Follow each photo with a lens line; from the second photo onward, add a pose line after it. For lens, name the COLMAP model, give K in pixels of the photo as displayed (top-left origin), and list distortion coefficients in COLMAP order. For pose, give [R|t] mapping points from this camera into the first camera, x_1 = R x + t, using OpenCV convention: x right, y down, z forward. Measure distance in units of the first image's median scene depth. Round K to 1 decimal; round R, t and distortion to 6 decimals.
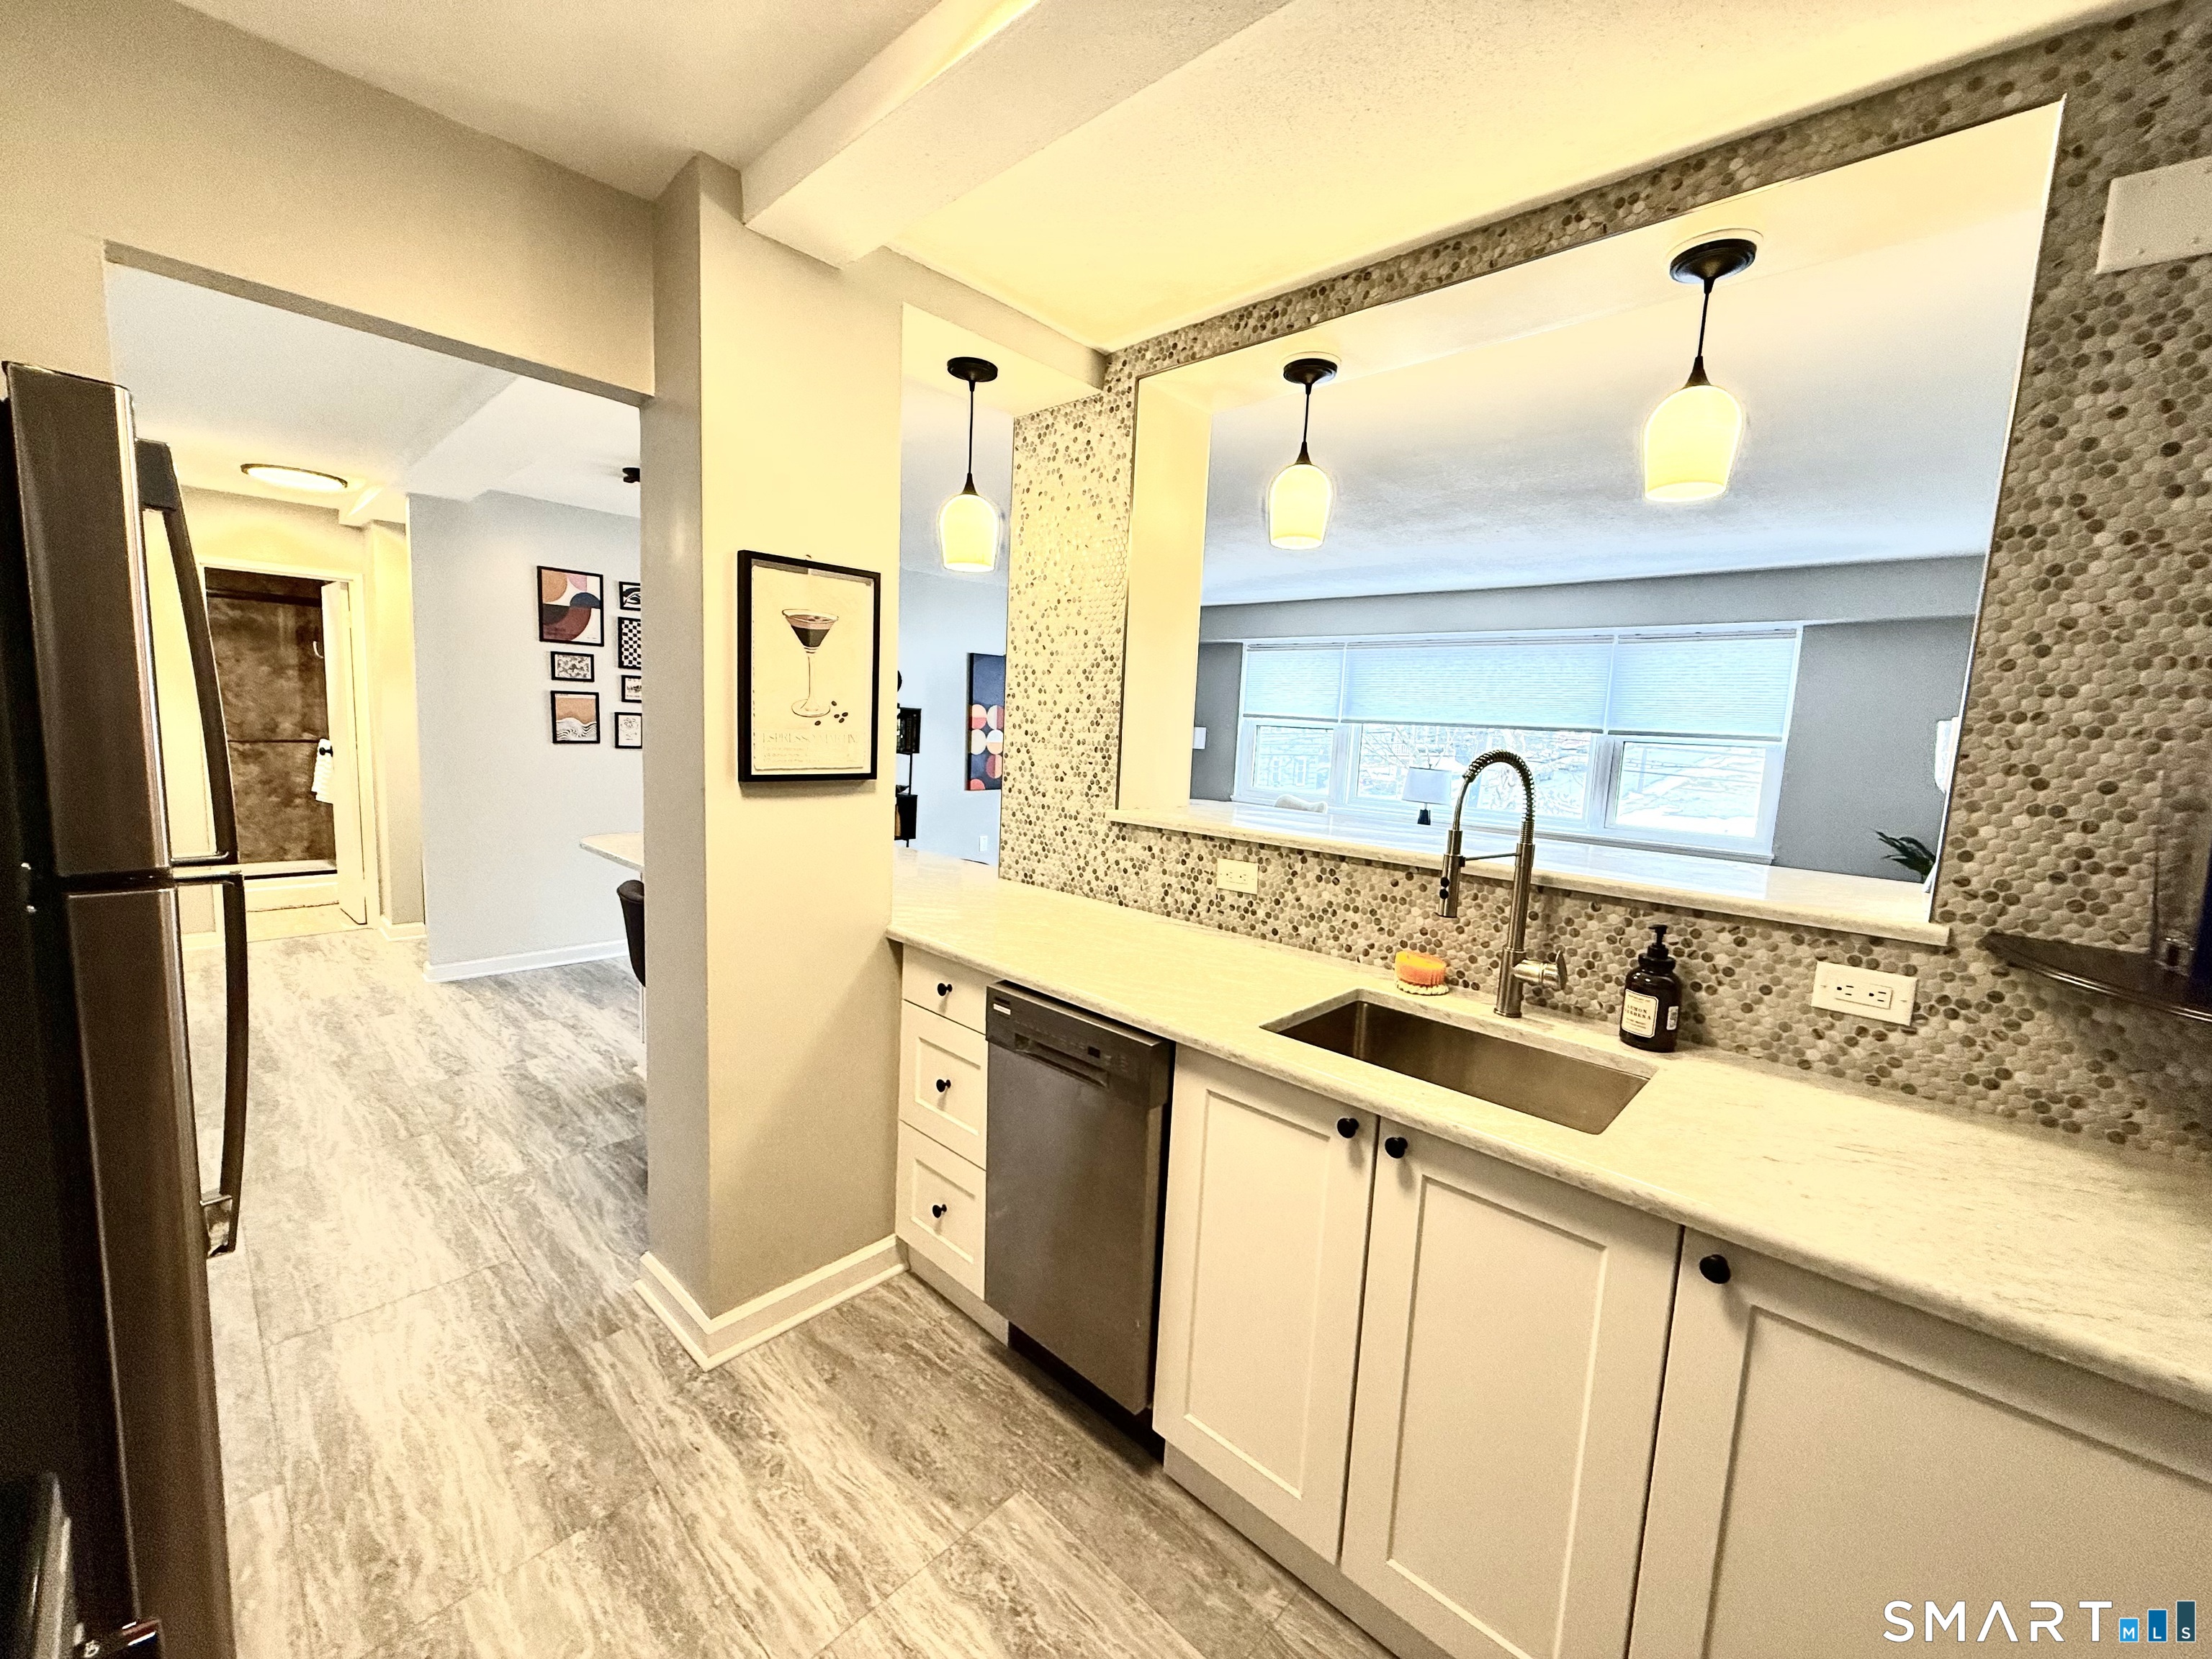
lens RADIAL K [[878.6, 0, 1105.0], [0, 878.6, 826.4], [0, 0, 1]] dist [-0.000522, 0.000622]
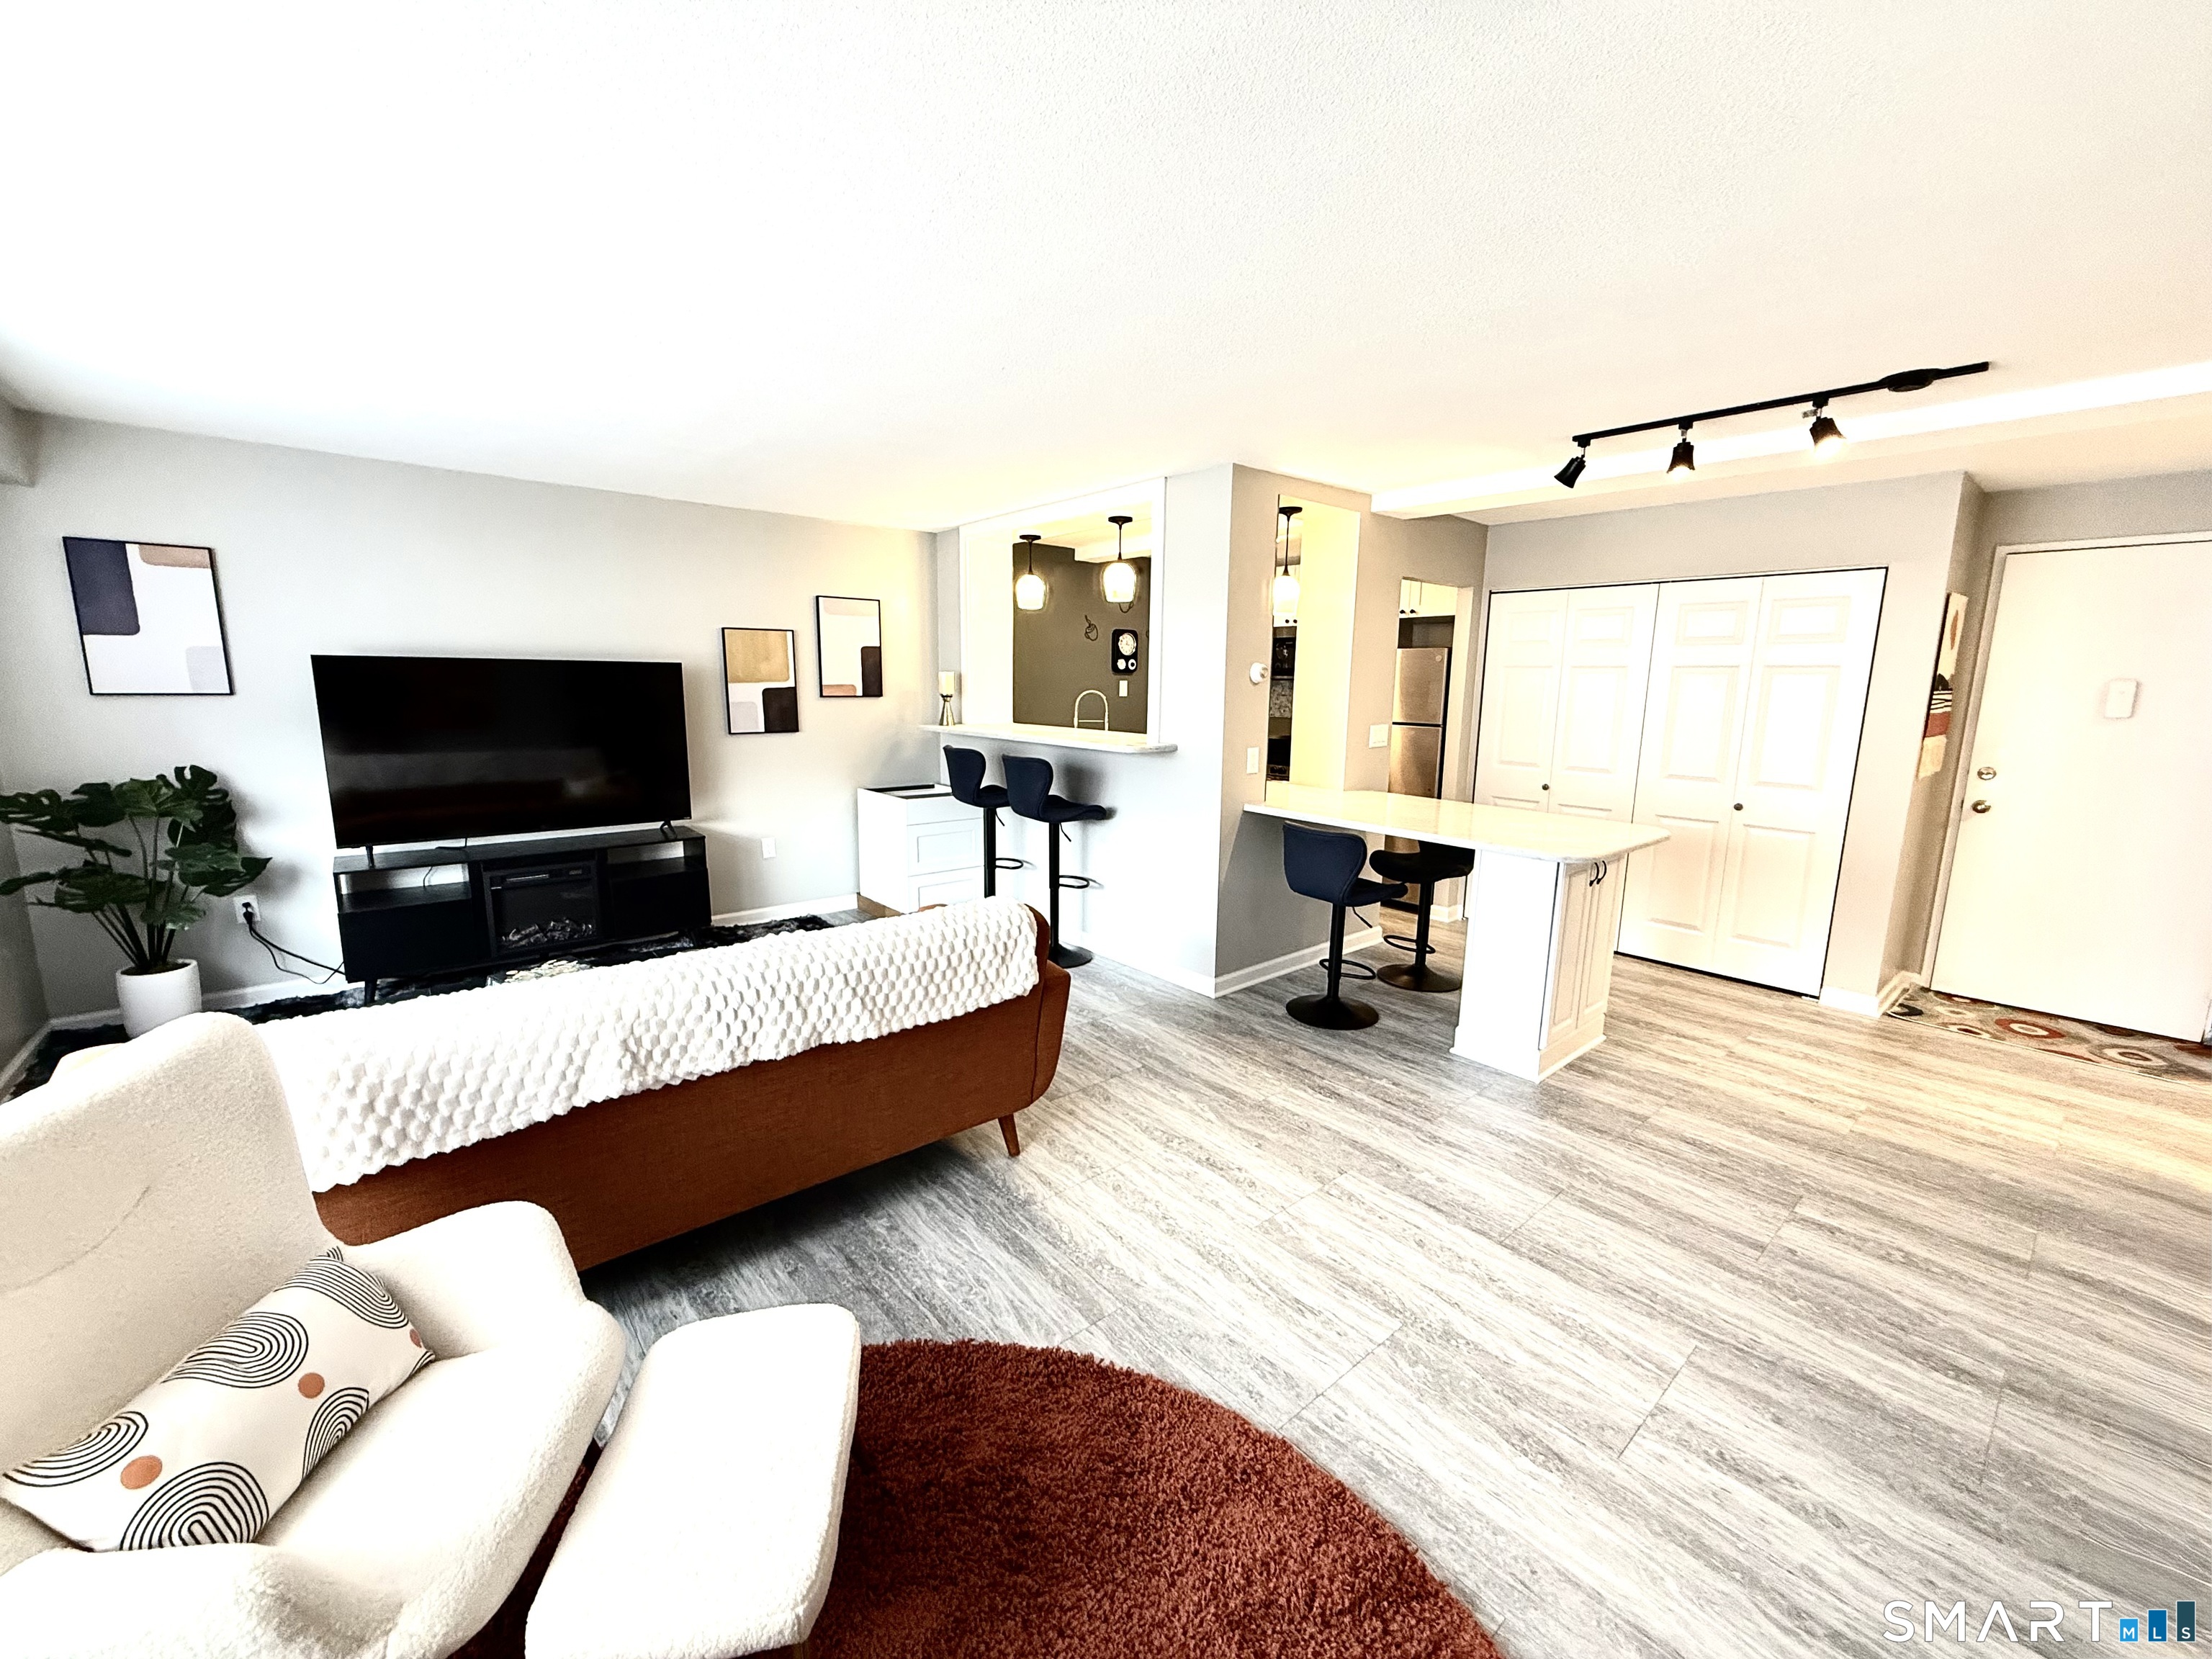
lens RADIAL K [[880.3, 0, 1106.0], [0, 880.3, 829.5], [0, 0, 1]] dist [-0.000229, 0.000181]
pose [[-0.991429, -0.080381, 0.102988, -0.009747], [-0.047414, 0.955952, 0.289669, -0.350949], [-0.121736, 0.282303, -0.951570, 2.737711]]
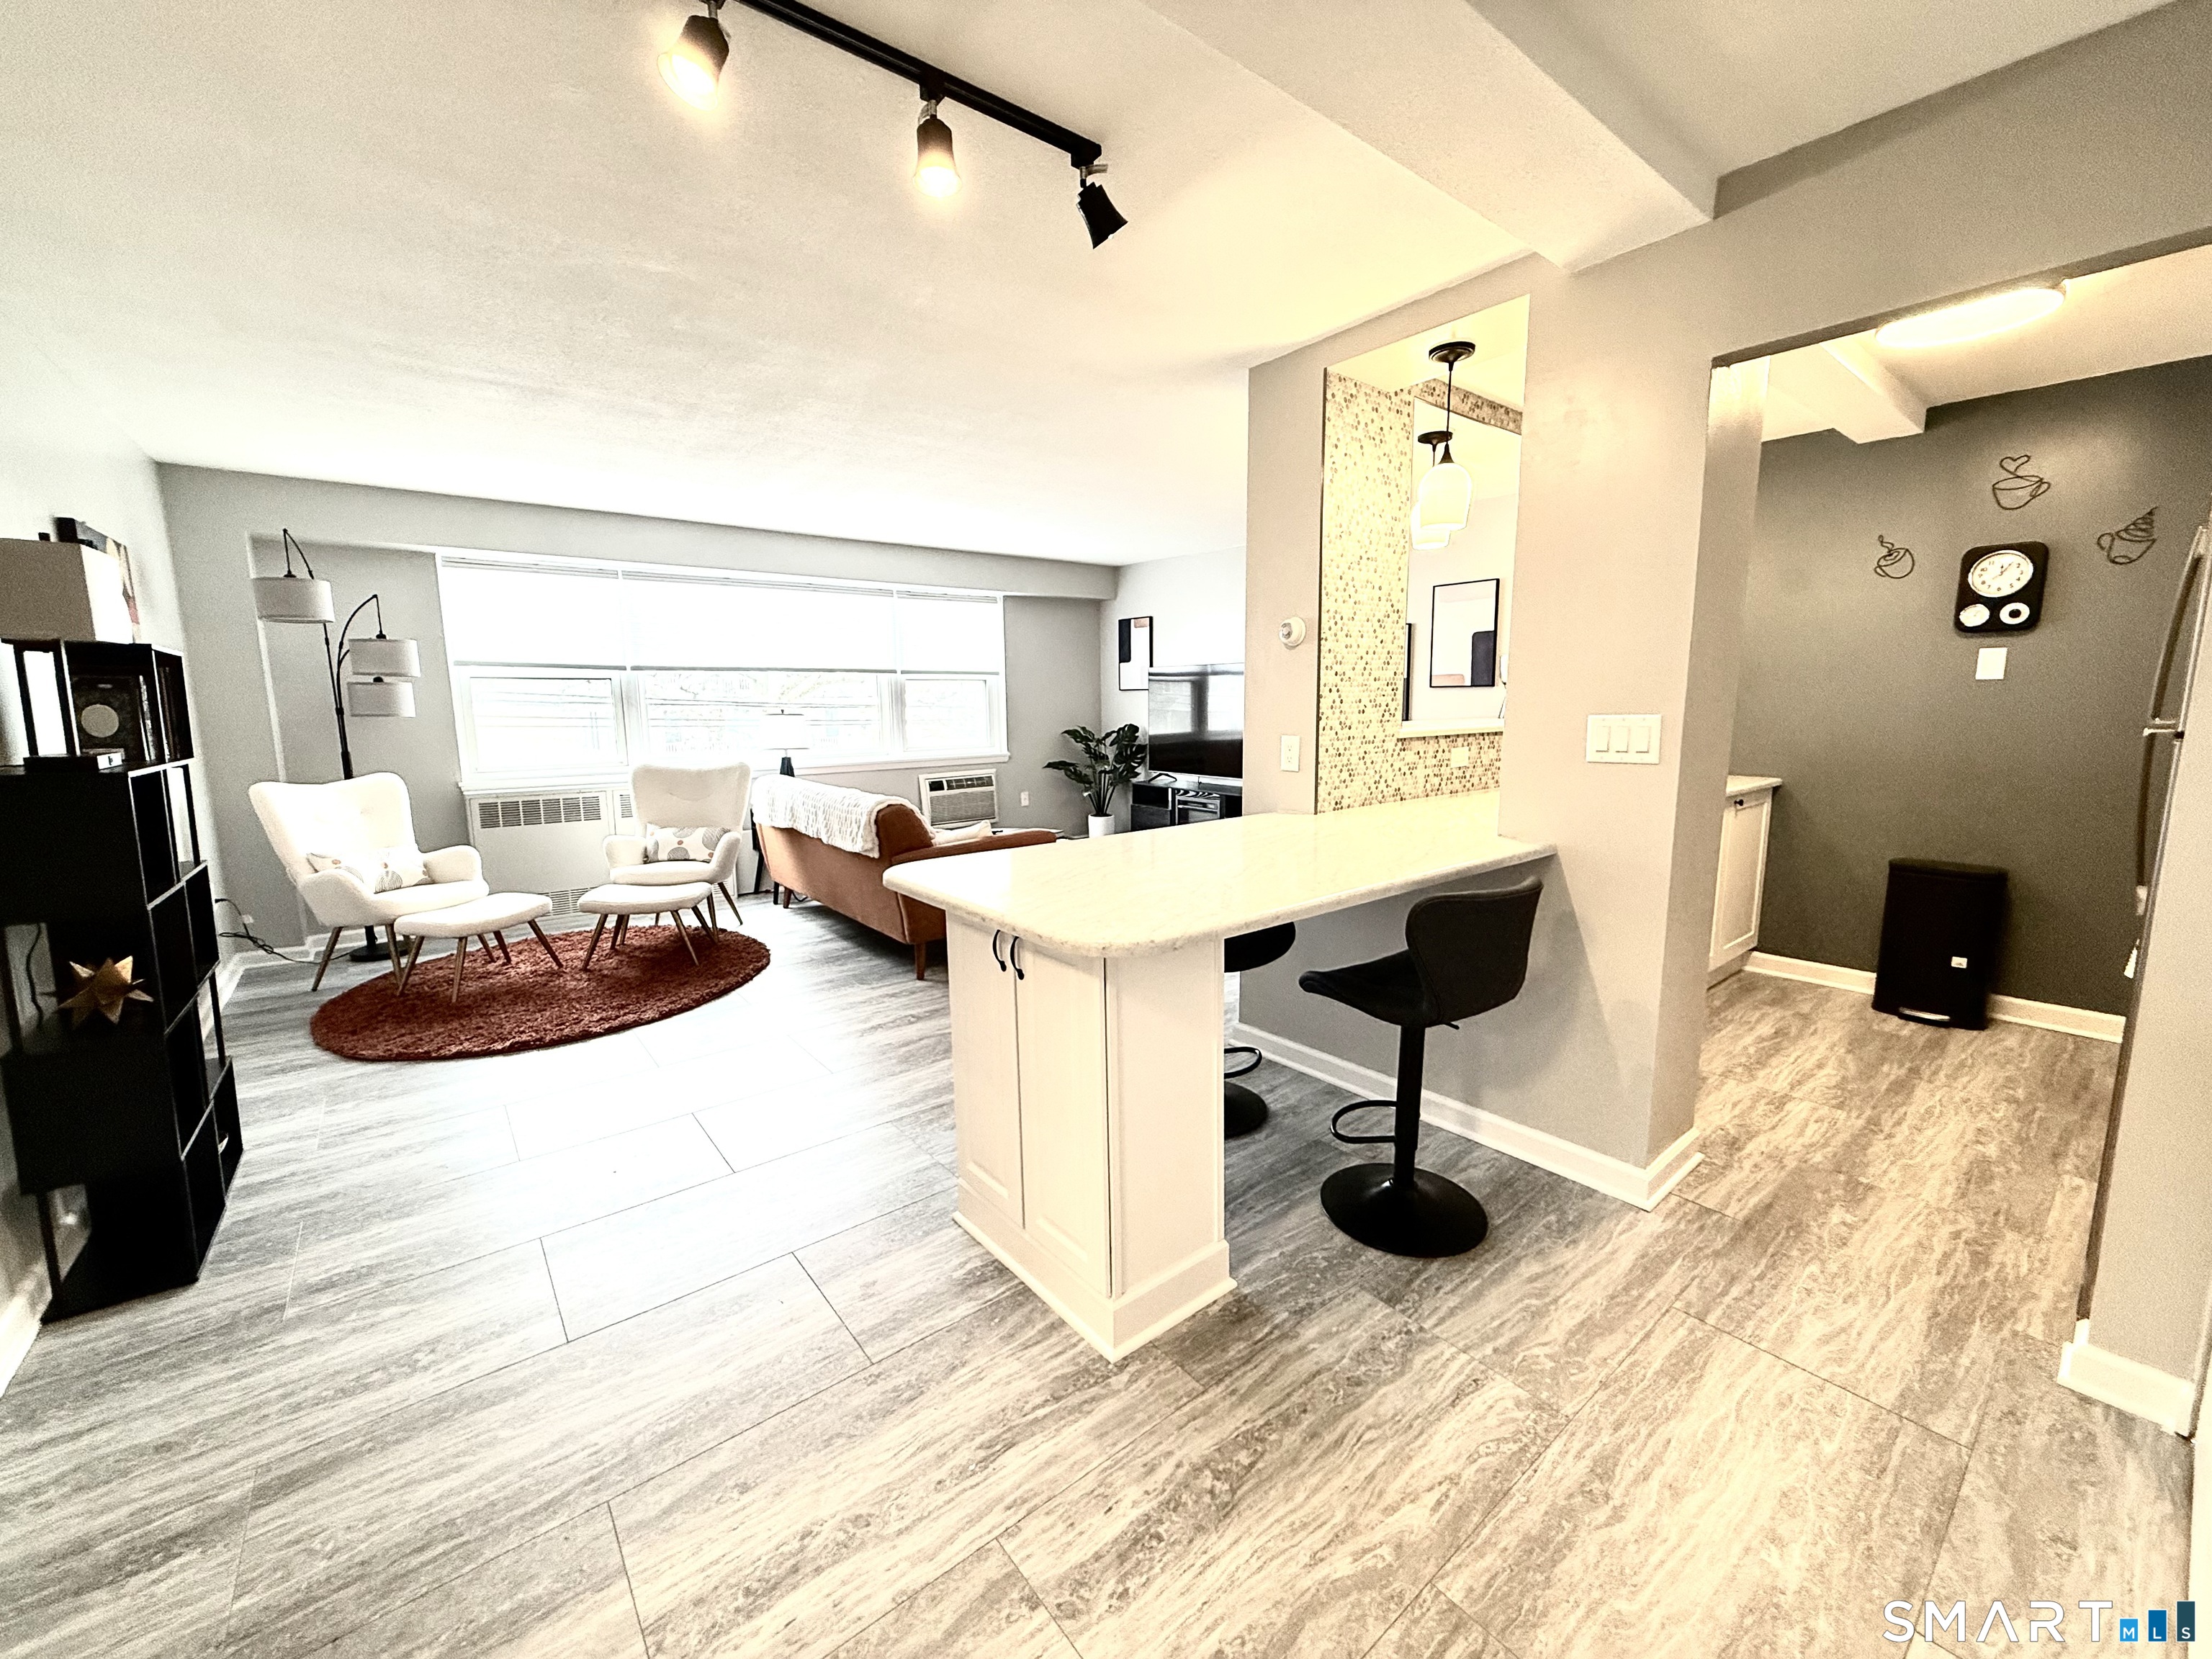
lens RADIAL K [[878.6, 0, 1105.0], [0, 878.6, 826.4], [0, 0, 1]] dist [-0.000522, 0.000622]
pose [[0.146372, -0.192777, 0.970264, -1.300141], [0.133550, 0.975699, 0.173710, -0.157766], [-0.980173, 0.104153, 0.168561, 1.179665]]
